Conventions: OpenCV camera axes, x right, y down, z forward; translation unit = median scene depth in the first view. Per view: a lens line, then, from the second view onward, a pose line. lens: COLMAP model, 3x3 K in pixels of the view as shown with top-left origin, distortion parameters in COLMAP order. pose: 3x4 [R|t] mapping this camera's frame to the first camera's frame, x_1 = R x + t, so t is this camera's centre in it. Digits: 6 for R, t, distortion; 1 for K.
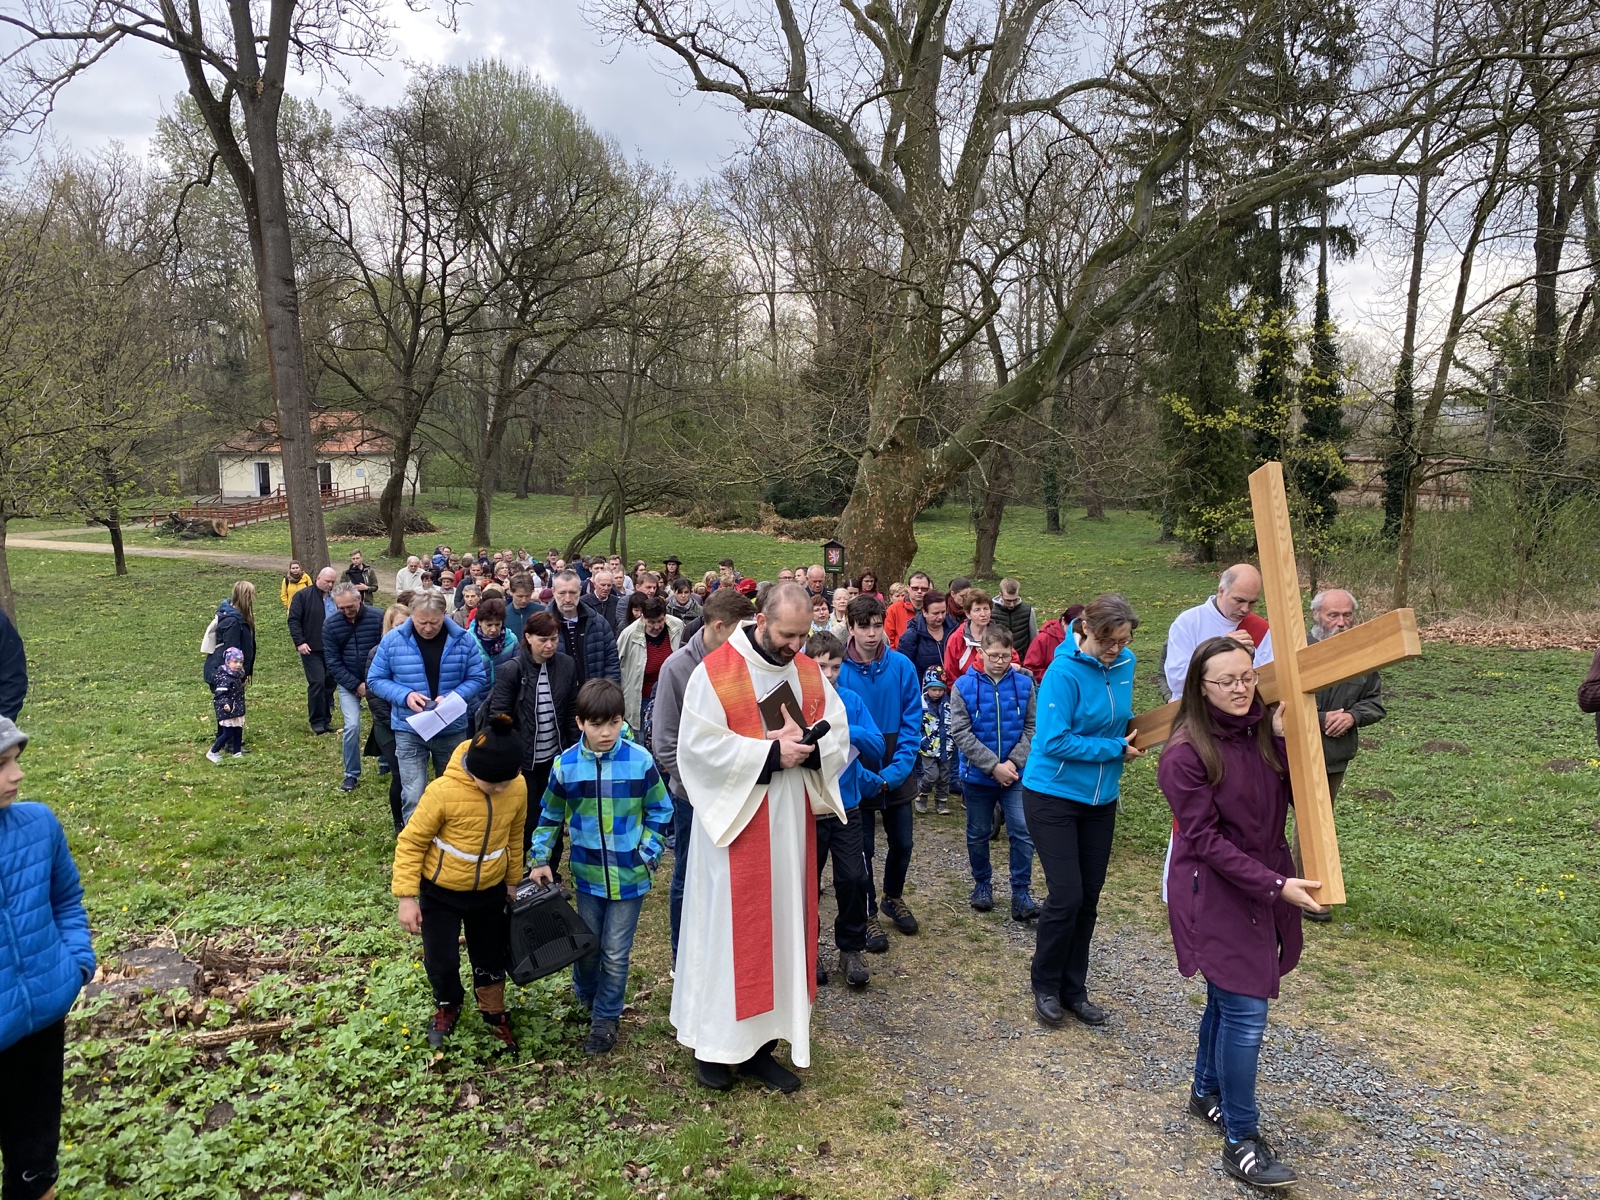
lens RADIAL K [[1216.8, 0, 802.0], [0, 1216.8, 596.4], [0, 0, 1]] dist [-0.033247, 0.036215]
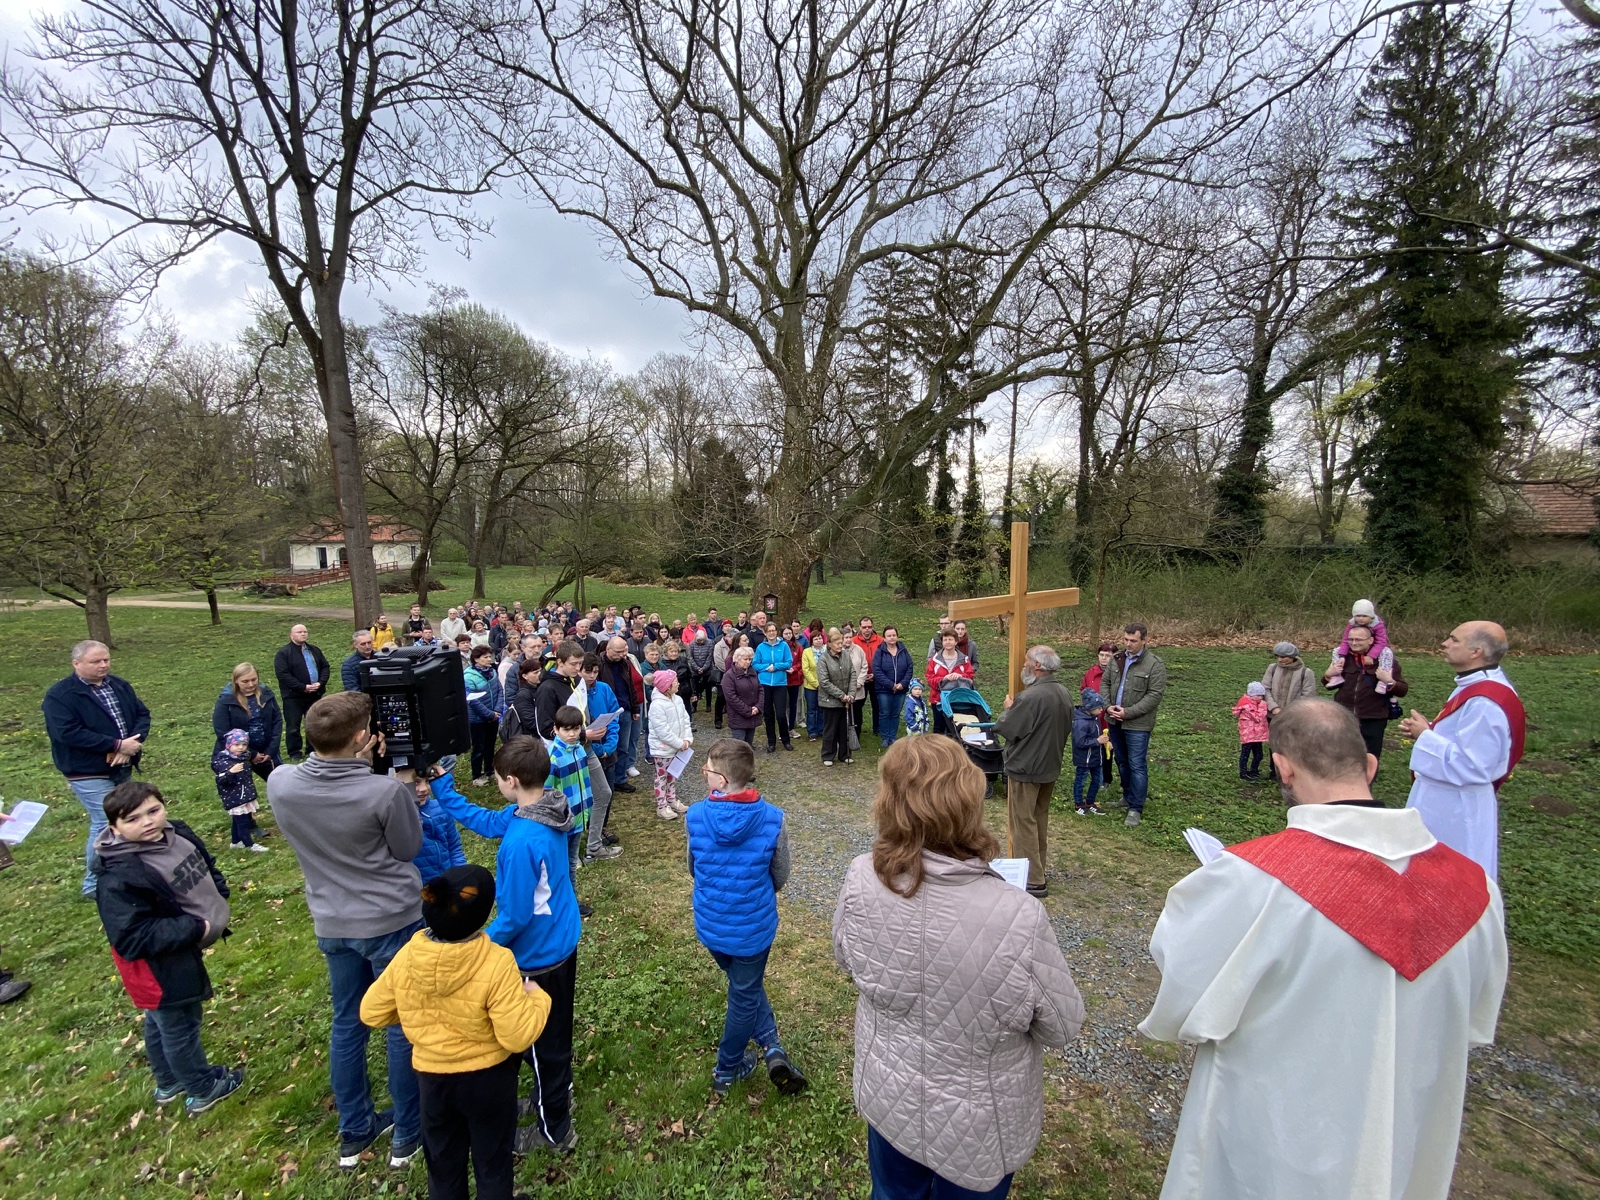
lens RADIAL K [[640.5, 0, 804.3], [0, 640.5, 604.1], [0, 0, 1]] dist [-0.025059, -0.001531]
pose [[0.971805, -0.023400, 0.234623, -0.056280], [0.028423, 0.999433, -0.018052, -0.008090], [-0.234068, 0.024212, 0.971919, 0.110056]]
